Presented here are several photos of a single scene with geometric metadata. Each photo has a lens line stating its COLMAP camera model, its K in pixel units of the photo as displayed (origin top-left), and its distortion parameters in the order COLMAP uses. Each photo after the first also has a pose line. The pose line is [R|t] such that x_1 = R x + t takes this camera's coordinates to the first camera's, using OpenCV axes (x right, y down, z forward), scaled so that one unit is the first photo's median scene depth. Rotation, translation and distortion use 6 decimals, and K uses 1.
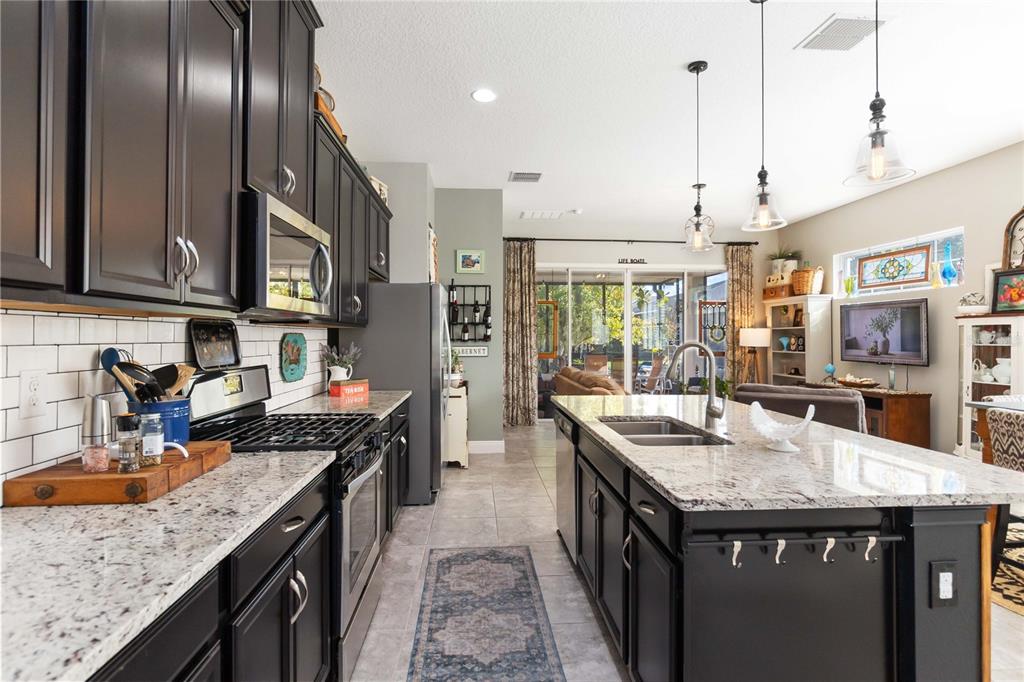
lens RADIAL K [[507.1, 0, 512.5], [0, 507.1, 335.6], [0, 0, 1]] dist [0.000100, -0.000043]
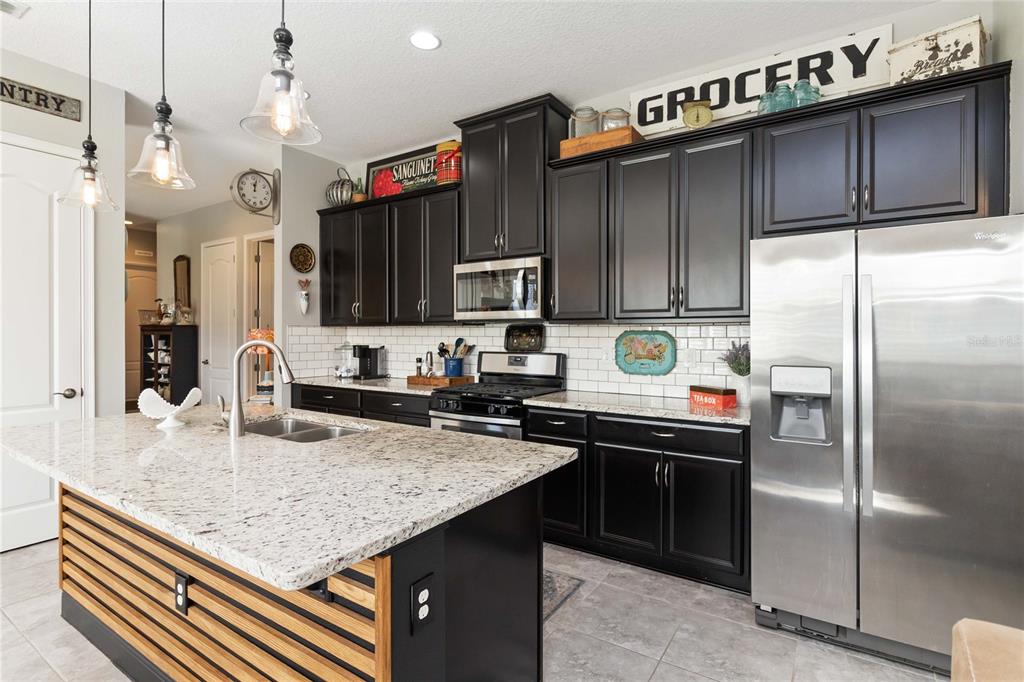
lens RADIAL K [[507.1, 0, 510.9], [0, 507.1, 336.3], [0, 0, 1]] dist [0.000100, -0.000043]
pose [[-0.612351, 0.003226, -0.790580, 0.326332], [0.000689, 0.999993, 0.003547, 0.001489], [0.790586, 0.001627, -0.612349, 0.783685]]
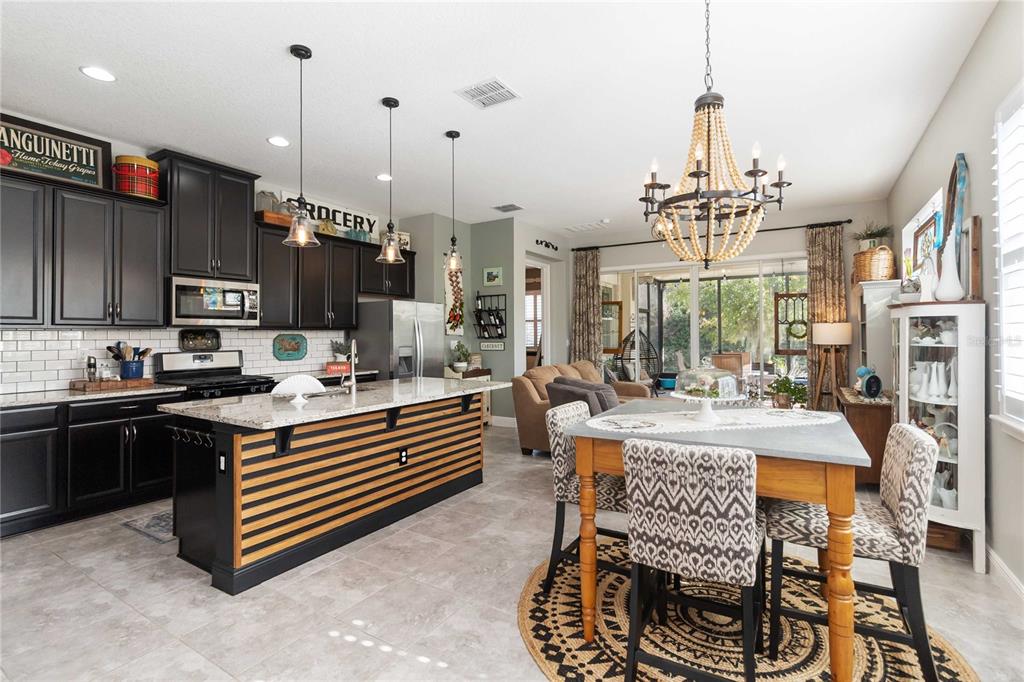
lens RADIAL K [[479.1, 0, 508.3], [0, 479.1, 331.3], [0, 0, 1]] dist [0.002642, -0.000790]
pose [[0.809015, -0.009186, -0.587716, 0.667950], [0.008172, 0.999957, -0.004379, -0.000942], [0.587731, -0.001260, 0.809056, 0.033675]]
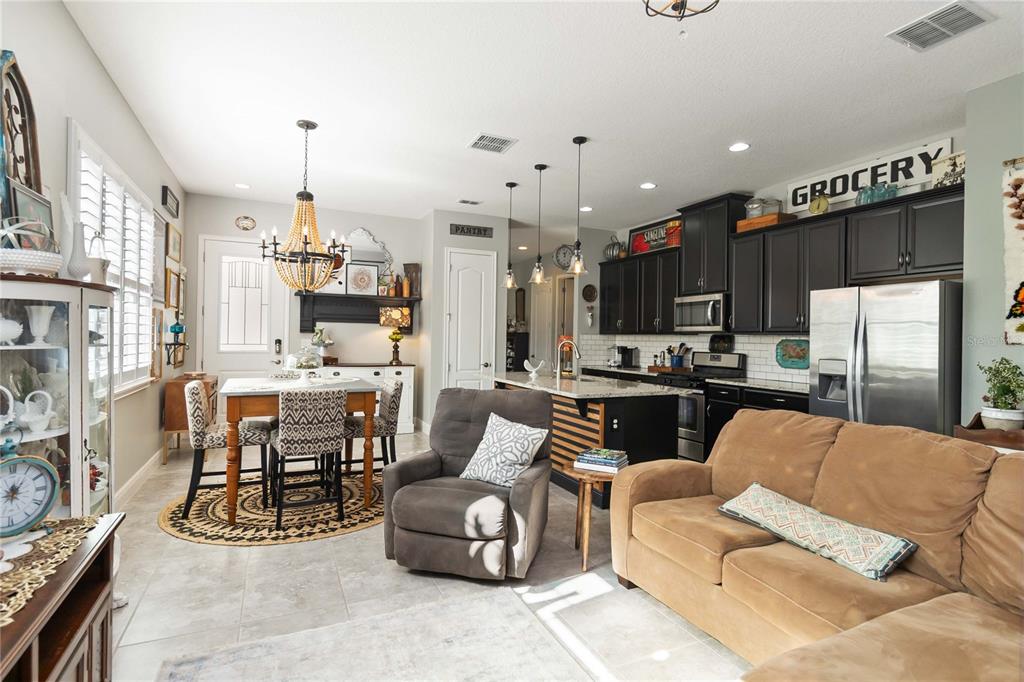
lens RADIAL K [[507.1, 0, 513.7], [0, 507.1, 336.4], [0, 0, 1]] dist [0.000100, -0.000043]
pose [[-0.936080, -0.016496, -0.351400, 0.548953], [-0.015494, 0.999864, -0.005664, 0.004275], [0.351446, 0.000143, -0.936208, 1.213658]]
